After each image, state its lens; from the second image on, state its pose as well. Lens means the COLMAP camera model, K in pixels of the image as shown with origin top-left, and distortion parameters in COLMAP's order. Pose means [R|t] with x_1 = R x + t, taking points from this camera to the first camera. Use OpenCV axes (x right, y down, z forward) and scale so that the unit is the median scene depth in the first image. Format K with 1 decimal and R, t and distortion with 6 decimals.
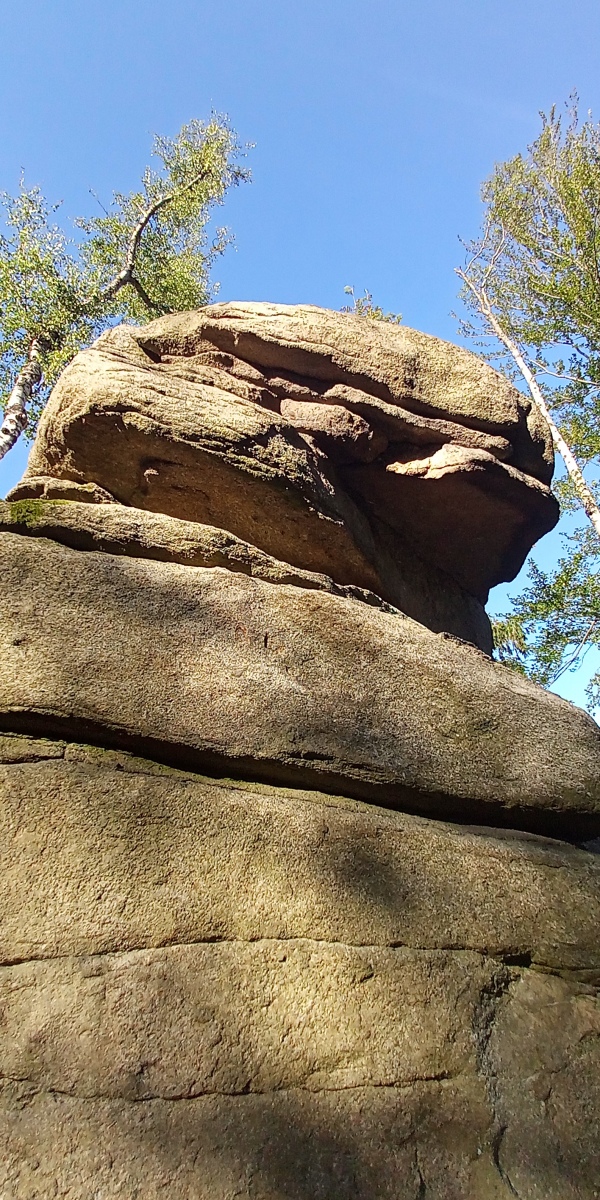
lens RADIAL K [[687.6, 0, 280.3], [0, 687.6, 573.9], [0, 0, 1]] dist [-0.044139, 0.063613]
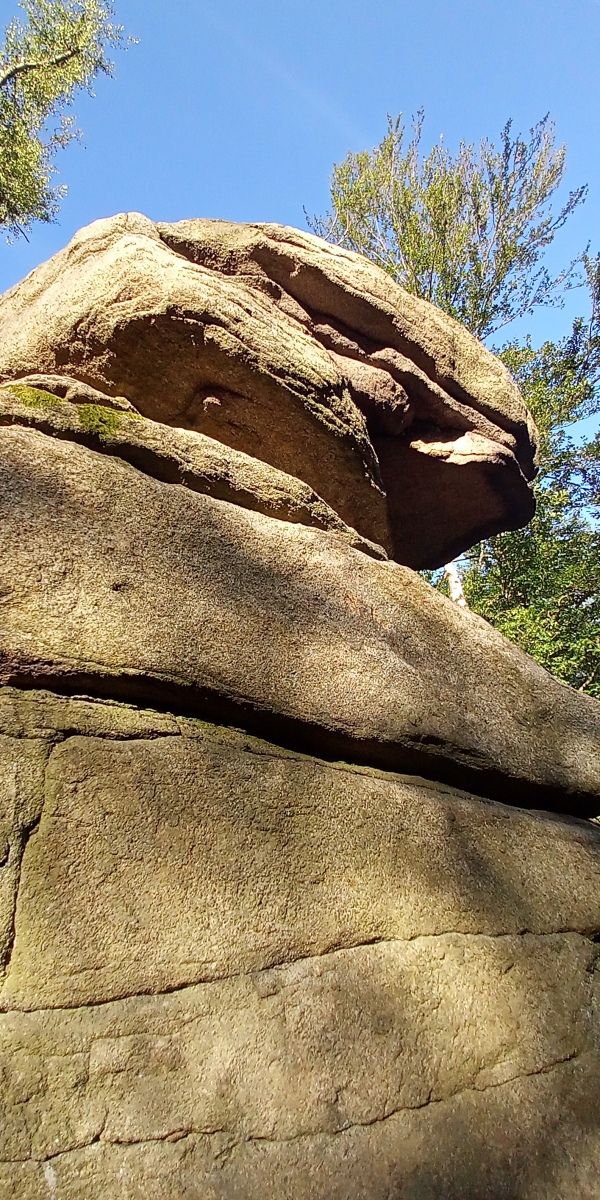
lens RADIAL K [[687.6, 0, 280.3], [0, 687.6, 573.9], [0, 0, 1]] dist [-0.044139, 0.063613]
pose [[0.926770, 0.118838, 0.356334, -0.436256], [-0.139086, 0.989774, 0.031650, 0.030398], [-0.348929, -0.078893, 0.933822, 0.172121]]
